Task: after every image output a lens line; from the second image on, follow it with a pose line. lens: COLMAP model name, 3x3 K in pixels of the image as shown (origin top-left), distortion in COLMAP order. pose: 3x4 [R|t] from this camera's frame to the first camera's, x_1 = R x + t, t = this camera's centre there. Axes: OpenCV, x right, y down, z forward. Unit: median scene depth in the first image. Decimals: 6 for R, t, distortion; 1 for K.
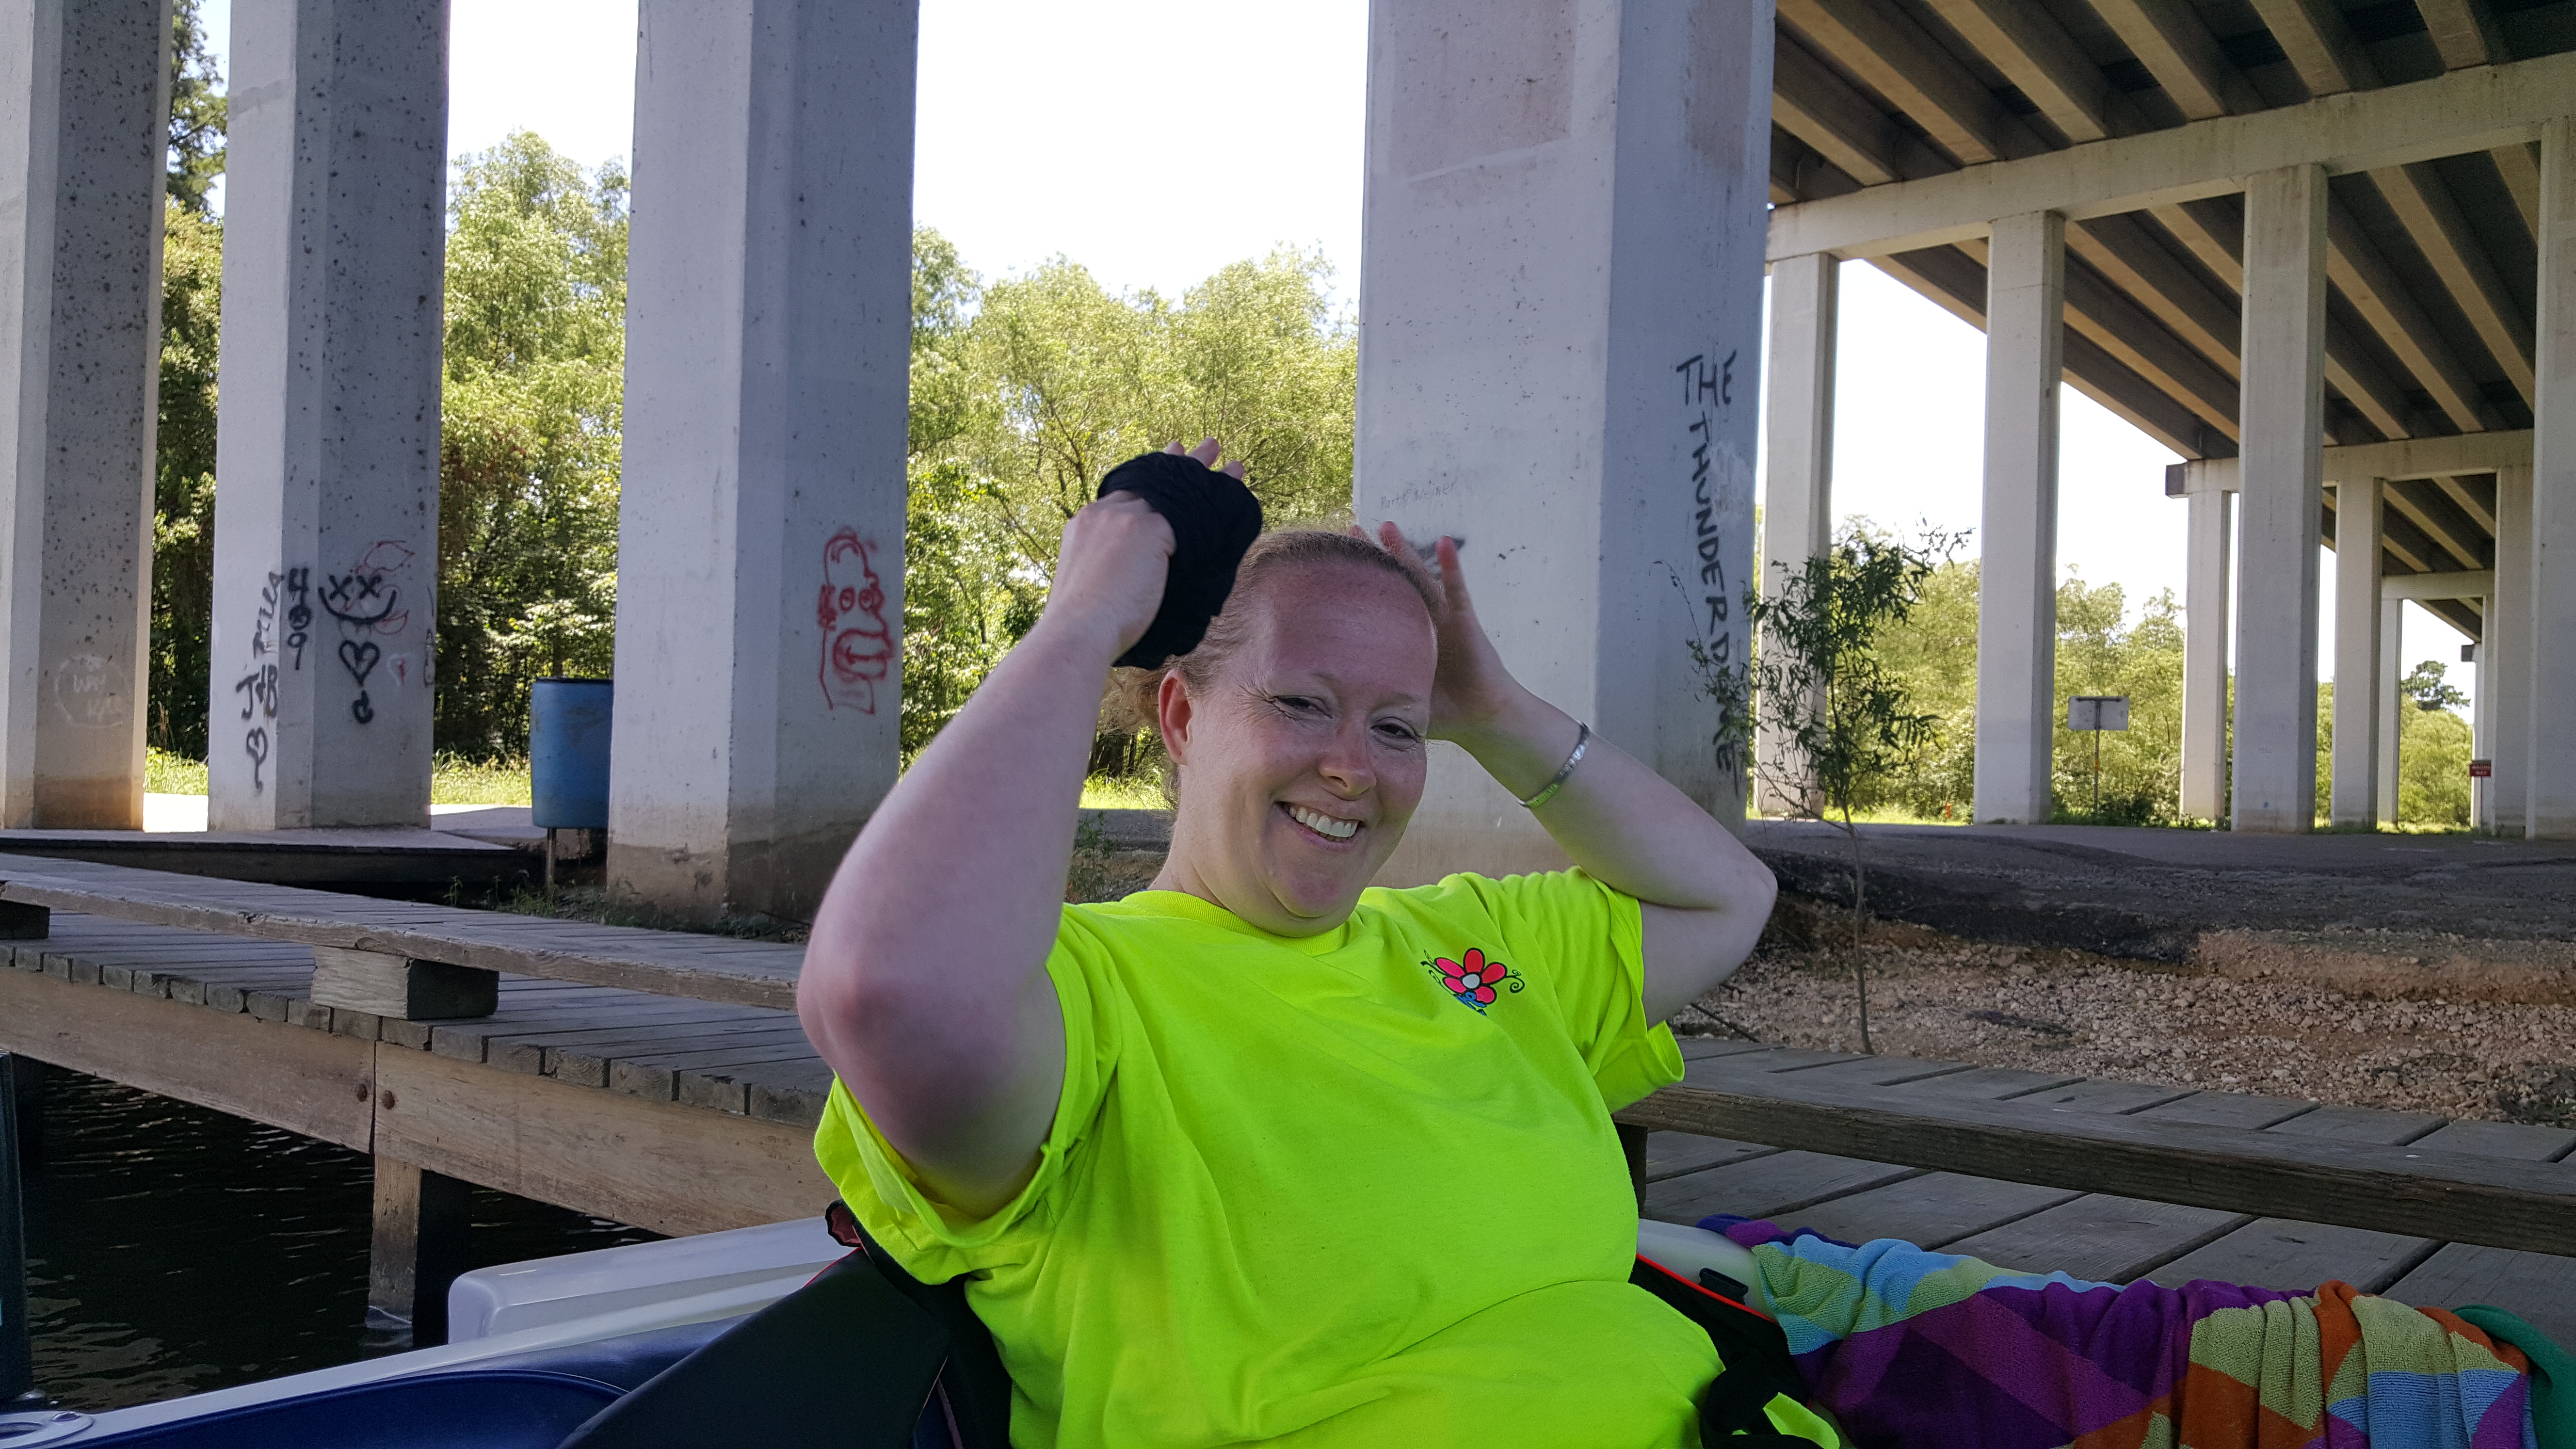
lens RADIAL K [[1915.6, 0, 1294.8], [0, 1915.6, 781.2], [0, 0, 1]] dist [0.044634, -0.119669]
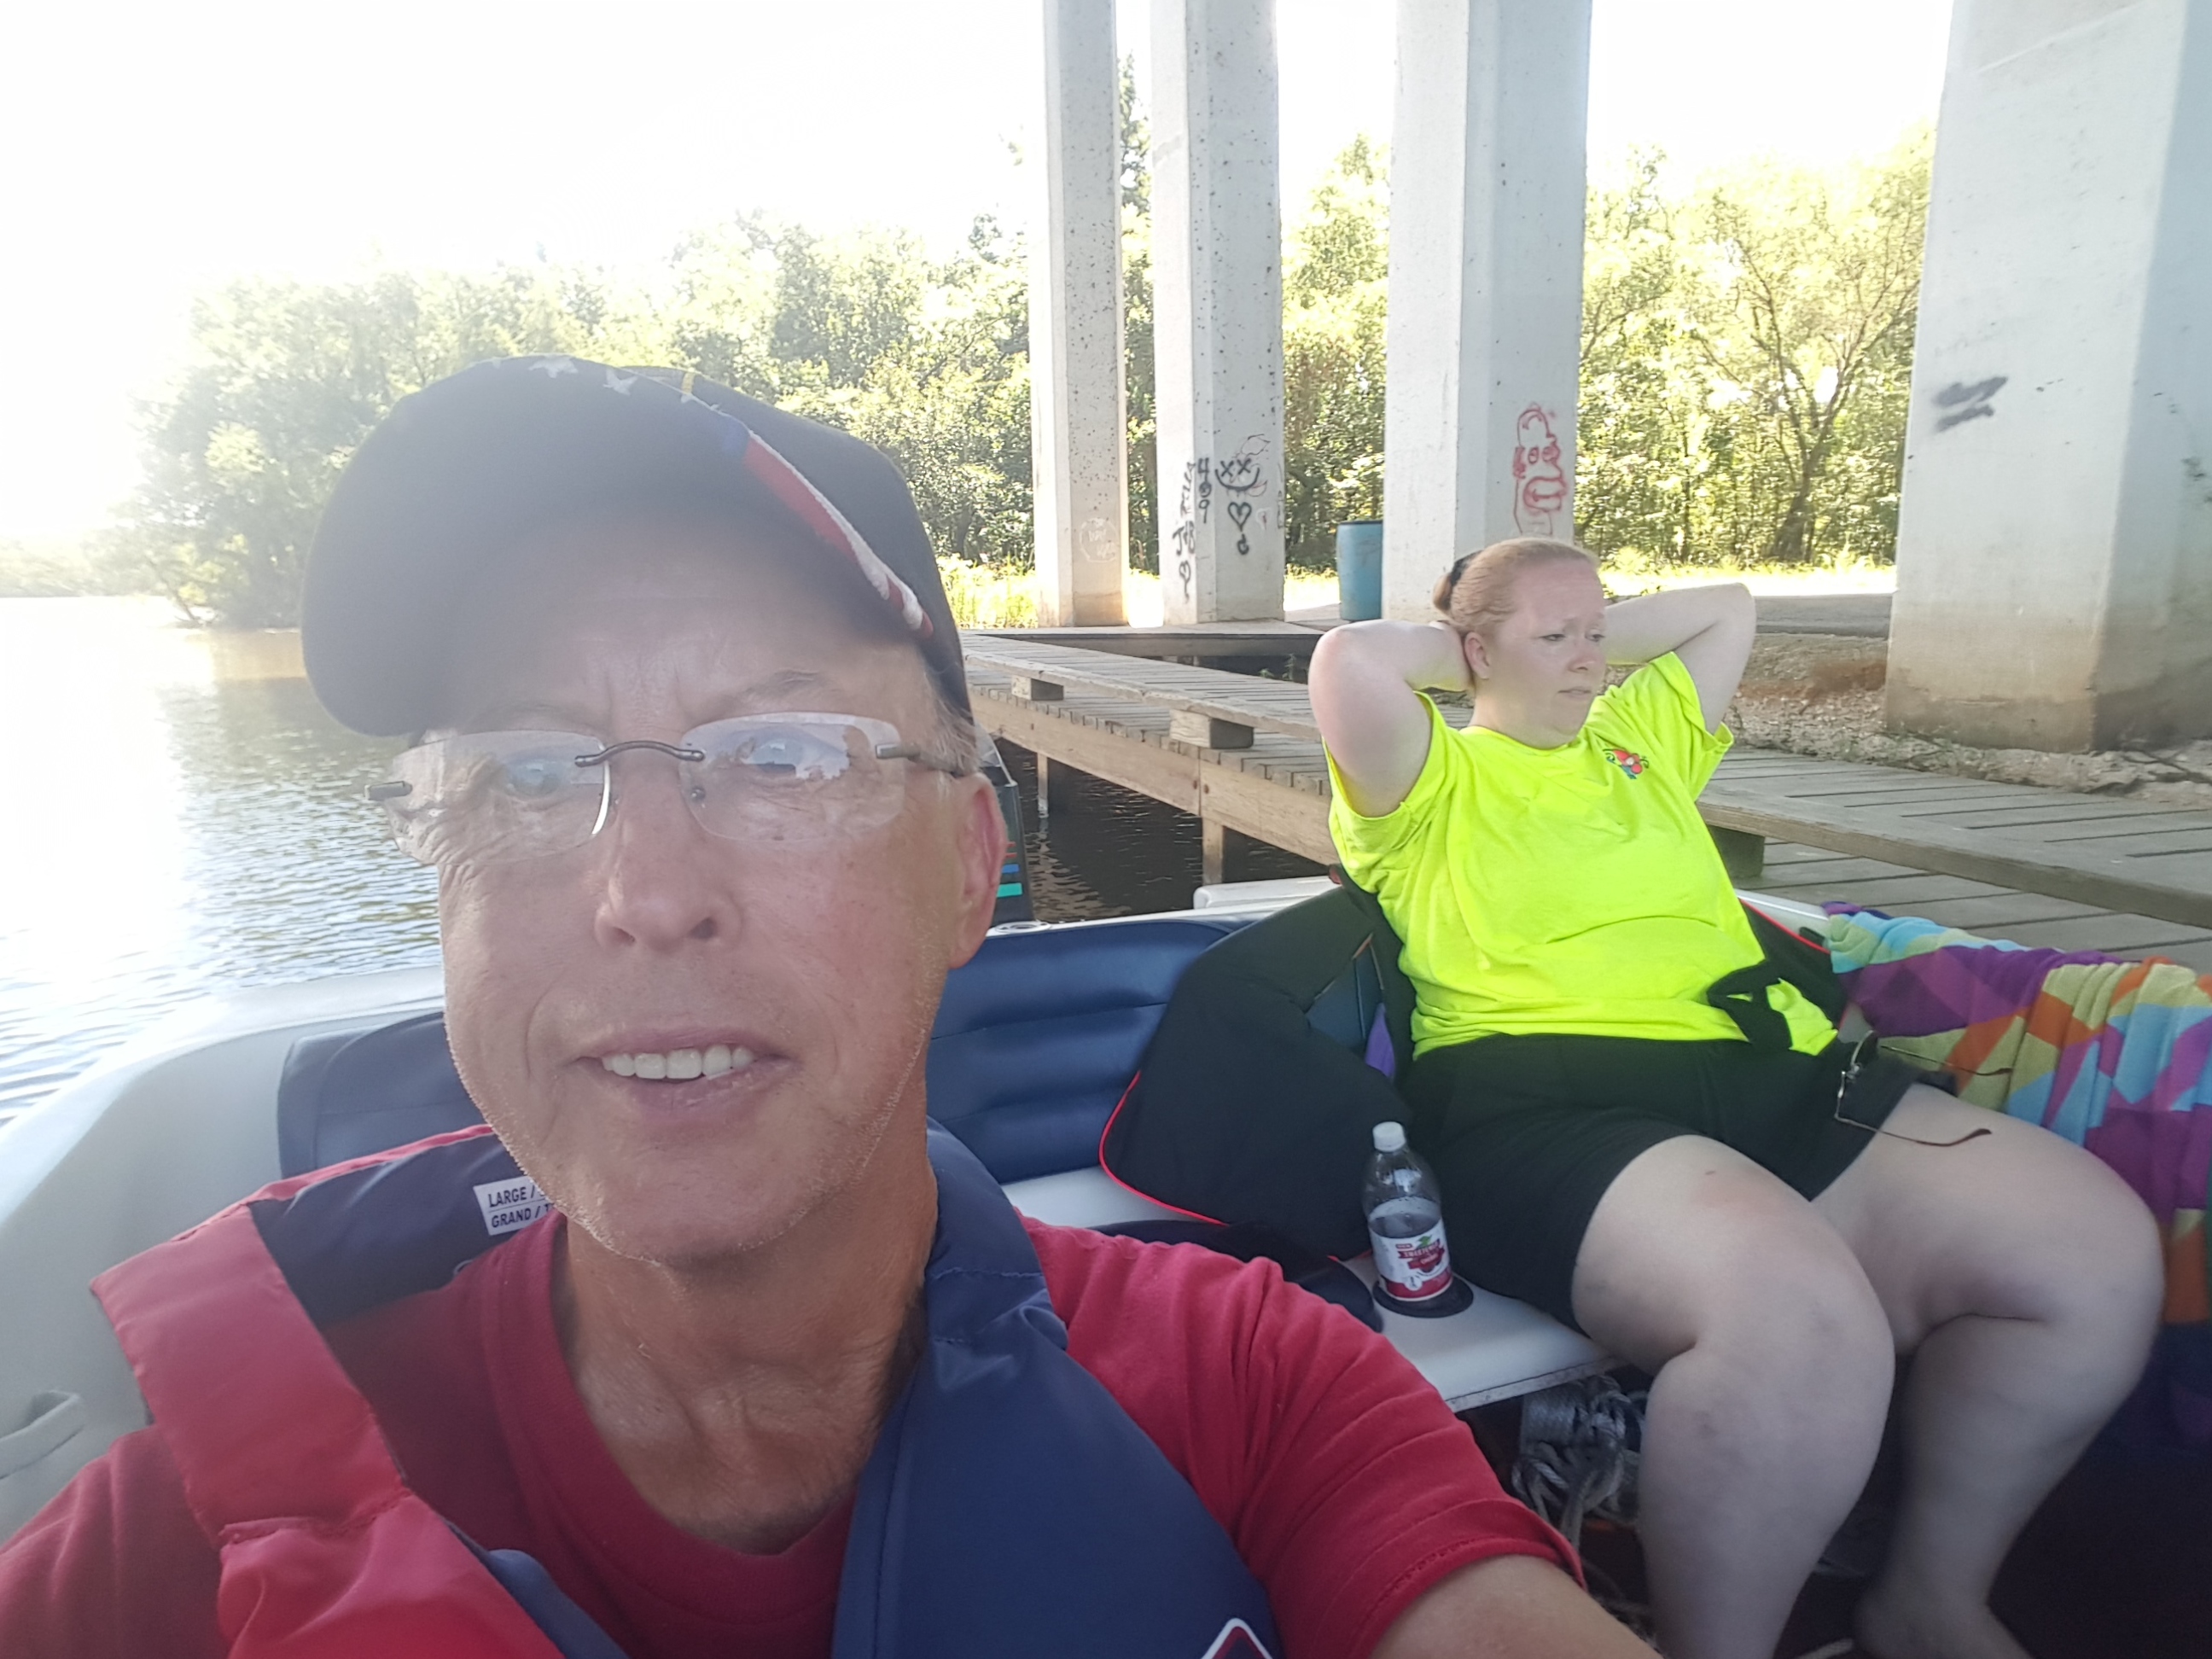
lens RADIAL K [[1472.5, 0, 1099.9], [0, 1472.5, 864.8], [0, 0, 1]] dist [-0.074014, 0.040365]
pose [[0.837192, 0.064068, -0.543143, 0.090003], [0.049705, 0.980091, 0.192225, -0.017879], [0.544645, -0.187926, 0.817340, -0.101727]]
